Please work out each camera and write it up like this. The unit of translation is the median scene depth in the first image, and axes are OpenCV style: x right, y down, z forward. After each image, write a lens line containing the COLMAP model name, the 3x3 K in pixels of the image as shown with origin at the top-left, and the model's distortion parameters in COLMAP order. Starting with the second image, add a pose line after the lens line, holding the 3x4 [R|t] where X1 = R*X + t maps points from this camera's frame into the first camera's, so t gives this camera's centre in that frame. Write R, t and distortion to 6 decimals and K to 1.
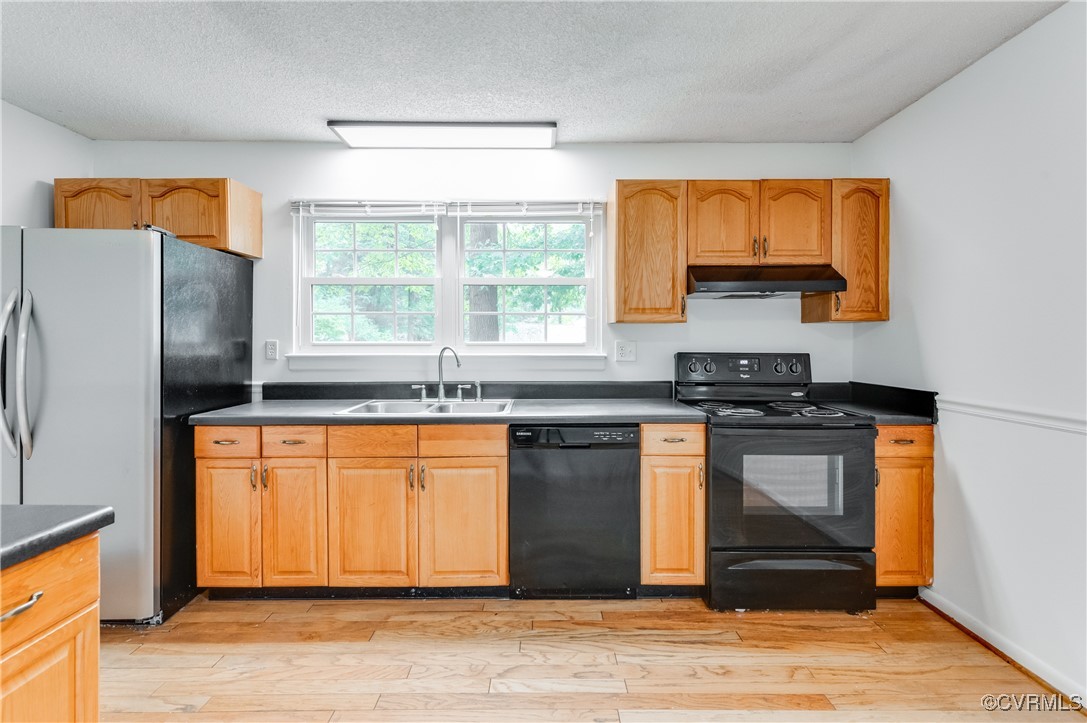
lens RADIAL K [[493.7, 0, 536.8], [0, 493.7, 340.6], [0, 0, 1]] dist [0.005546, -0.001713]
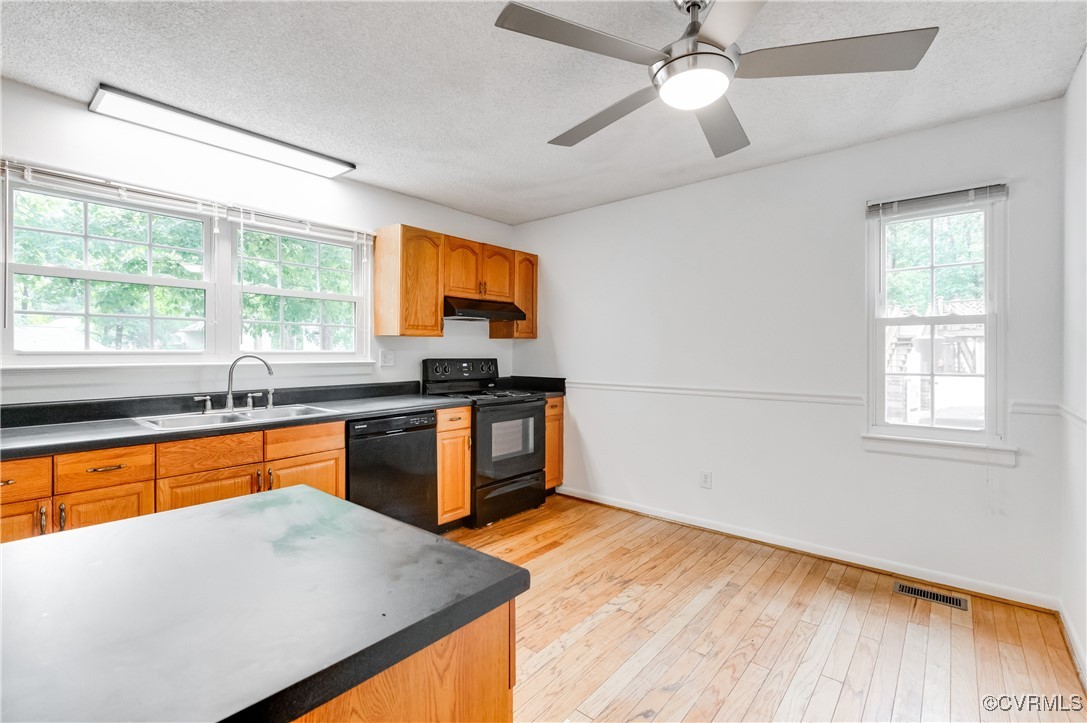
lens RADIAL K [[493.7, 0, 533.7], [0, 493.7, 350.2], [0, 0, 1]] dist [0.005546, -0.001713]
pose [[0.647568, 0.002872, 0.762003, -0.644026], [-0.002968, 0.999995, -0.001247, 0.002024], [-0.762002, -0.001454, 0.647573, -0.099639]]
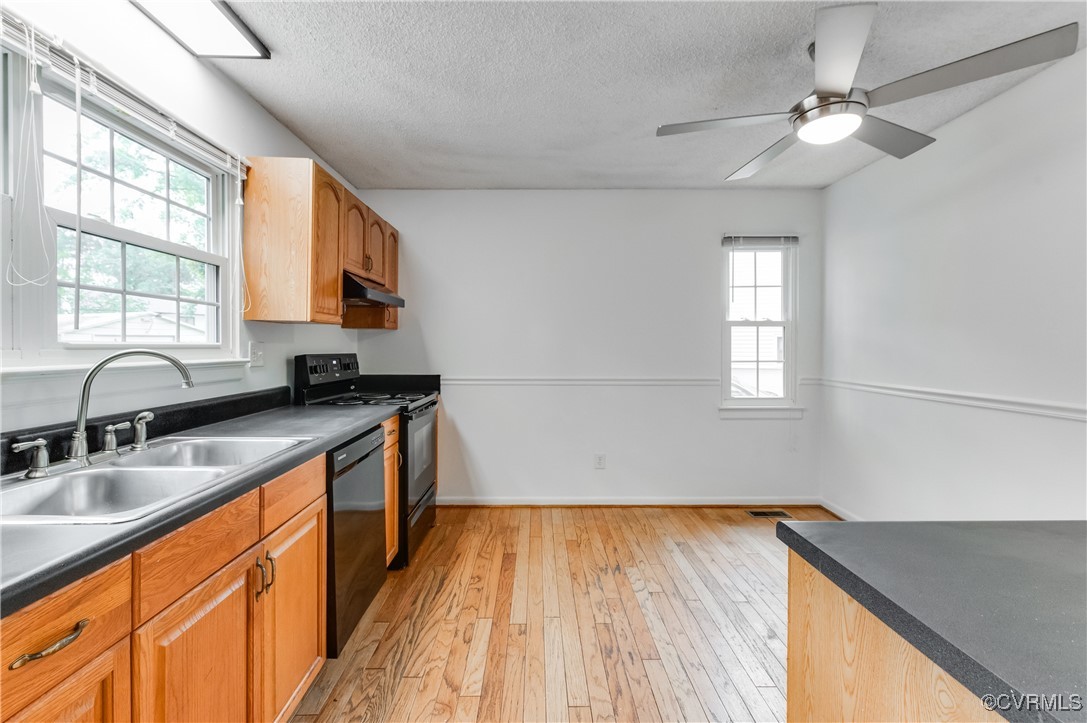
lens RADIAL K [[493.7, 0, 540.8], [0, 493.7, 348.2], [0, 0, 1]] dist [0.005546, -0.001713]
pose [[-0.015704, -0.004878, 0.999865, -0.800388], [-0.004346, 0.999979, 0.004810, 0.005969], [-0.999867, -0.004269, -0.015725, 0.659450]]
